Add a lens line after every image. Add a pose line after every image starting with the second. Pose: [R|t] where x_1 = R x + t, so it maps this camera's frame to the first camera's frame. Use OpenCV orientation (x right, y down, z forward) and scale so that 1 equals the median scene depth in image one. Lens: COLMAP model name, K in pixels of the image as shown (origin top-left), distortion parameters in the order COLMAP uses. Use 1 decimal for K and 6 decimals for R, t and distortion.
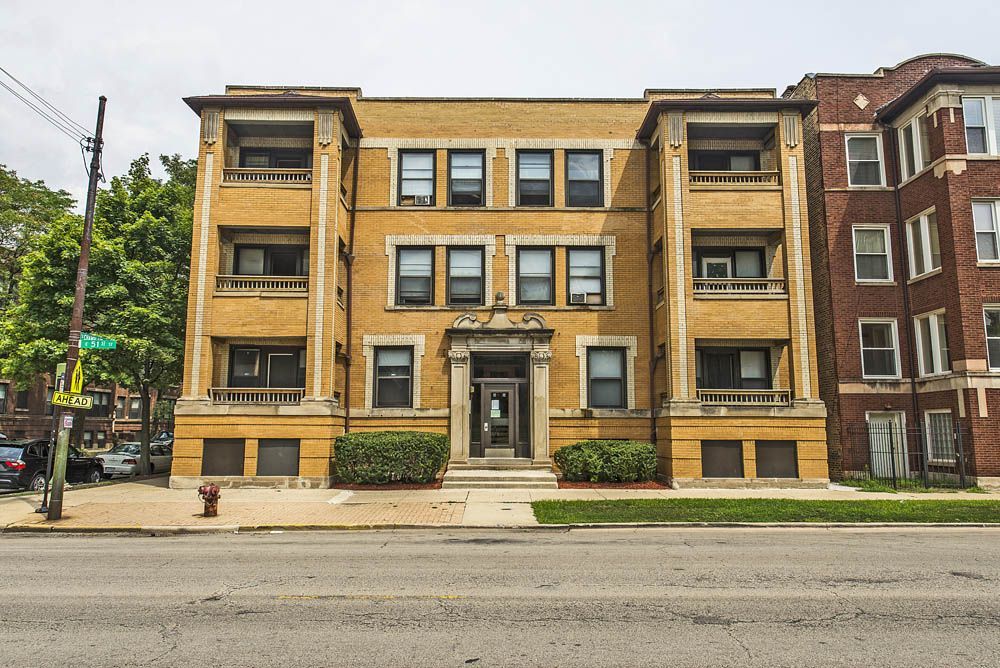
lens RADIAL K [[649.7, 0, 496.1], [0, 649.7, 335.4], [0, 0, 1]] dist [0.022295, -0.021071]
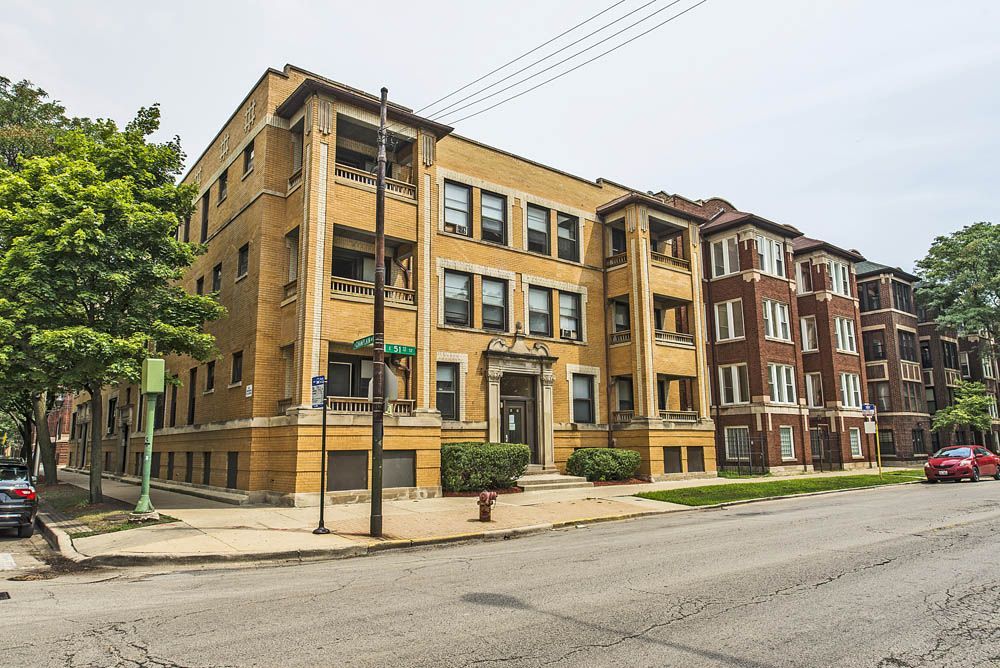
lens RADIAL K [[649.7, 0, 496.1], [0, 649.7, 335.4], [0, 0, 1]] dist [0.022295, -0.021071]
pose [[0.785367, 0.092687, 0.612052, -0.741154], [-0.075731, 0.995686, -0.053607, 0.022818], [-0.614380, -0.004250, 0.788999, 0.108076]]
